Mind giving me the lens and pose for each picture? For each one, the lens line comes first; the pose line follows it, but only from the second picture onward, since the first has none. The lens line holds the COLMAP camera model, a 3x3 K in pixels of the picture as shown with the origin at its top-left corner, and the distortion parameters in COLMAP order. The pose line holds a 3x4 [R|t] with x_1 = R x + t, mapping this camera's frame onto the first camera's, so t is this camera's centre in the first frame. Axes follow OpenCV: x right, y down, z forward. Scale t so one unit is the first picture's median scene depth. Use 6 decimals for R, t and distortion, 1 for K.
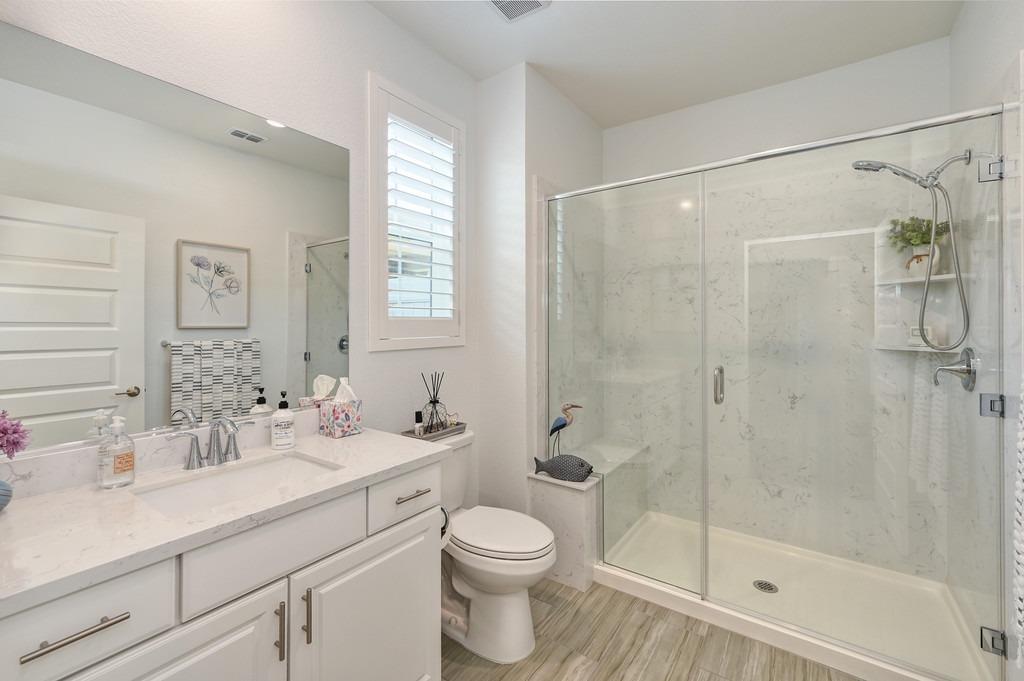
lens RADIAL K [[425.4, 0, 509.6], [0, 425.4, 330.1], [0, 0, 1]] dist [-0.001869, 0.000141]
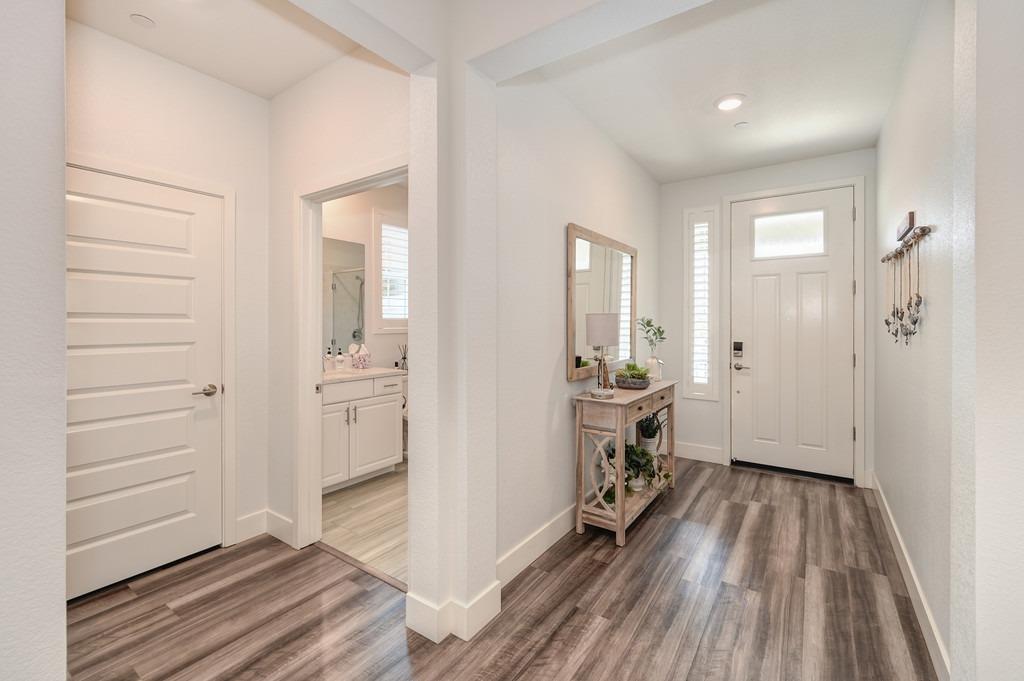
lens RADIAL K [[425.4, 0, 505.0], [0, 425.4, 330.3], [0, 0, 1]] dist [-0.001869, 0.000141]
pose [[0.999971, 0.001030, -0.007568, 0.413128], [-0.001007, 0.999995, 0.003097, 0.029070], [0.007571, -0.003090, 0.999967, -1.348520]]
